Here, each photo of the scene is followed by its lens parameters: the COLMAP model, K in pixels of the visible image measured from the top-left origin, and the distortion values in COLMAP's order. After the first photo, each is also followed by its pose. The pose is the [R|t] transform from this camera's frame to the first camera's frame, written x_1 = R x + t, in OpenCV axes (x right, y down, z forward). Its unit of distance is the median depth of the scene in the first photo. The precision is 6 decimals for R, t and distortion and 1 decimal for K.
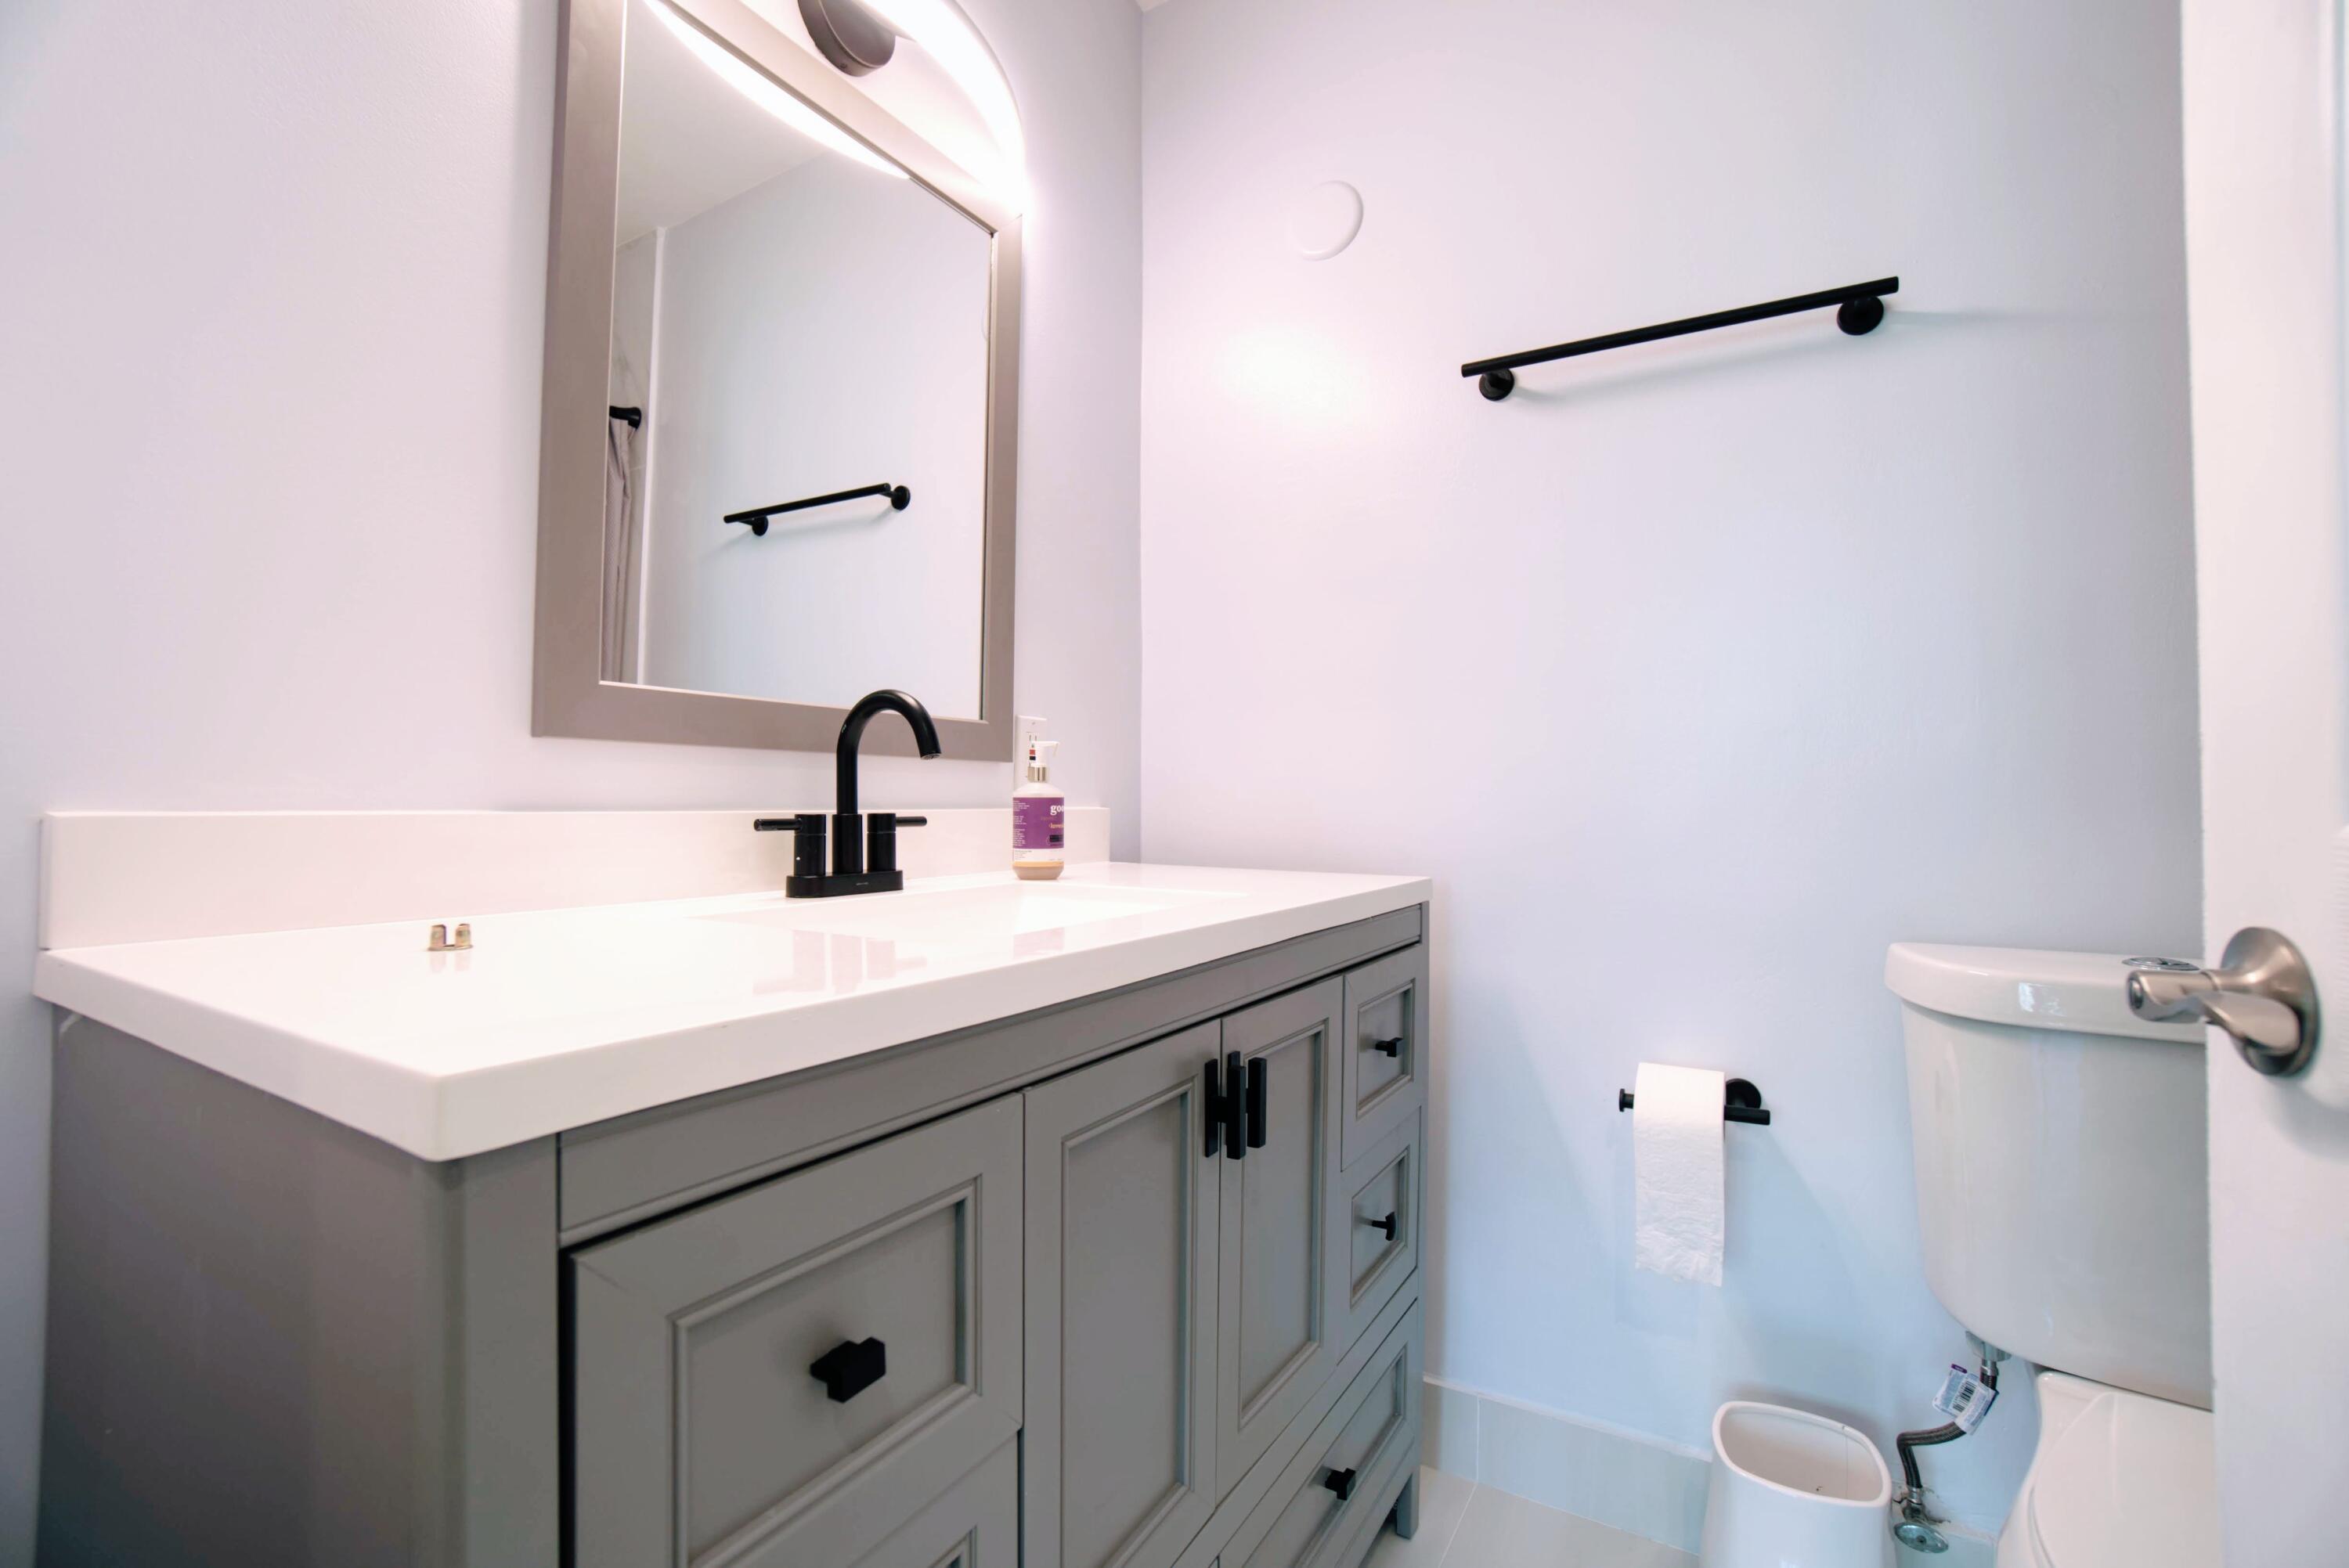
lens RADIAL K [[1030.5, 0, 1160.7], [0, 1030.5, 781.9], [0, 0, 1]] dist [-0.065188, 0.023407]
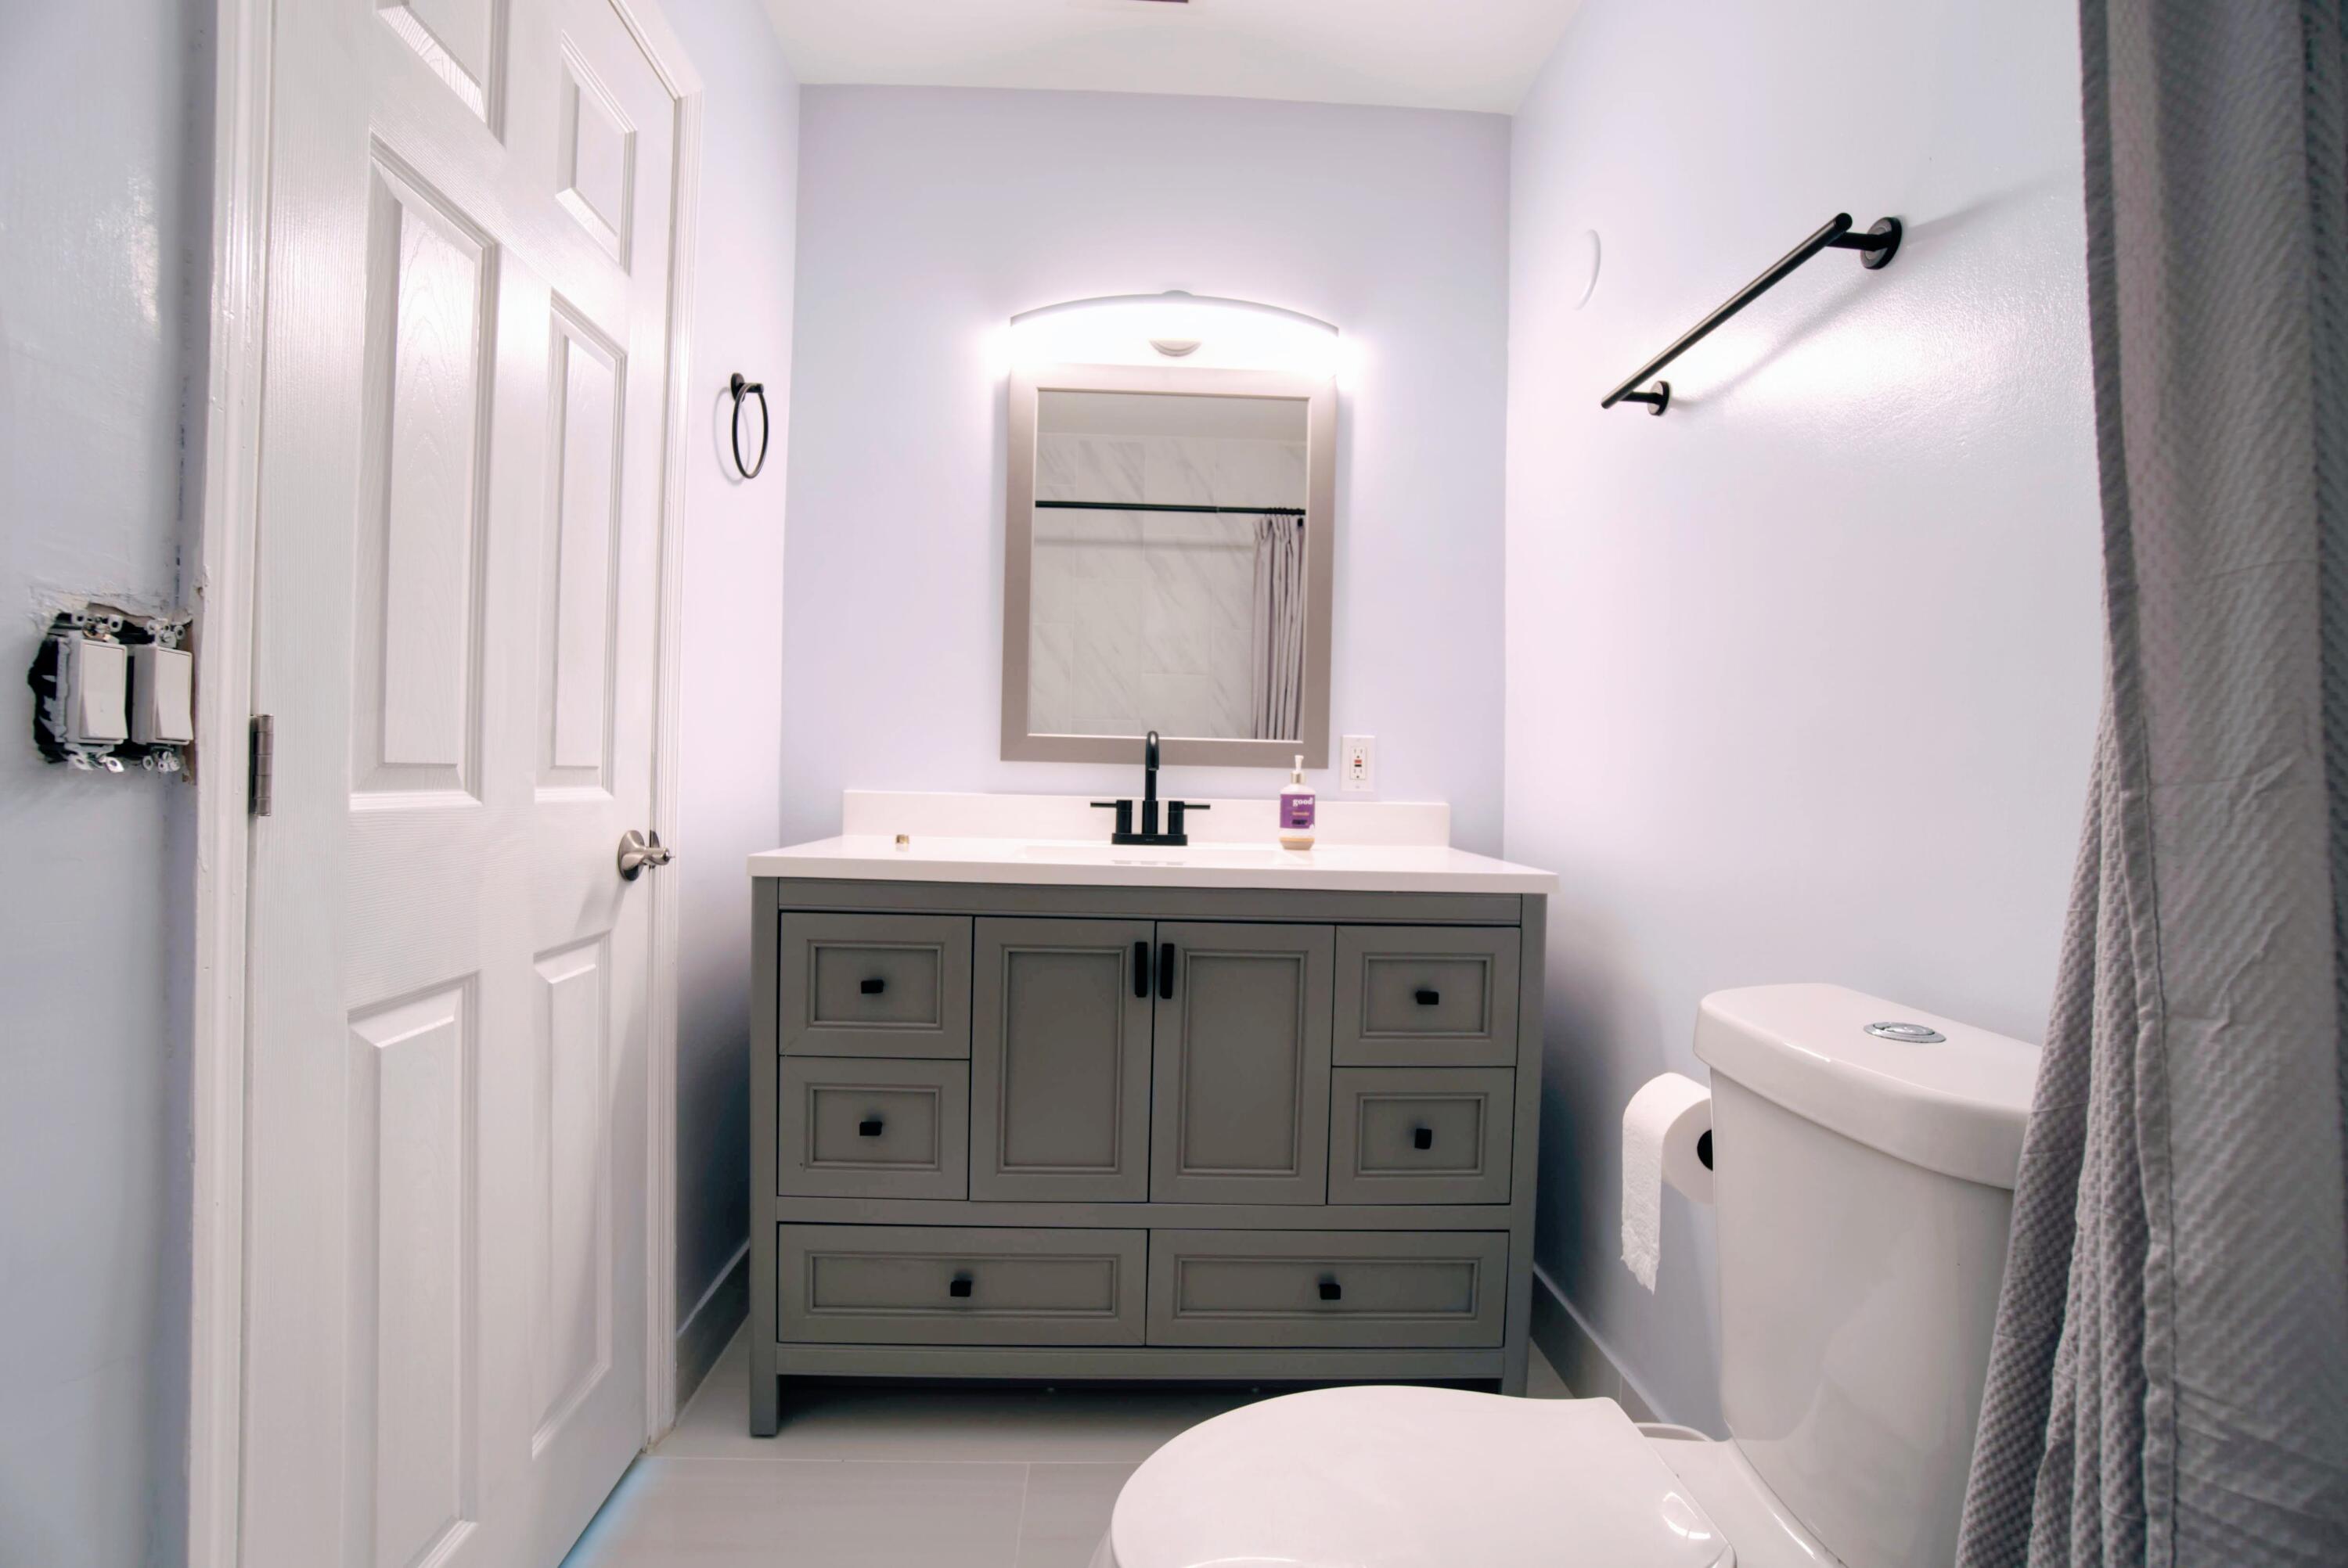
lens RADIAL K [[1066.5, 0, 1160.6], [0, 1066.5, 780.9], [0, 0, 1]] dist [-0.063736, 0.025714]
pose [[0.547011, 0.012489, -0.837032, 1.191279], [-0.005235, 0.999920, 0.011498, -0.022853], [0.837109, -0.001908, 0.547033, 0.012877]]
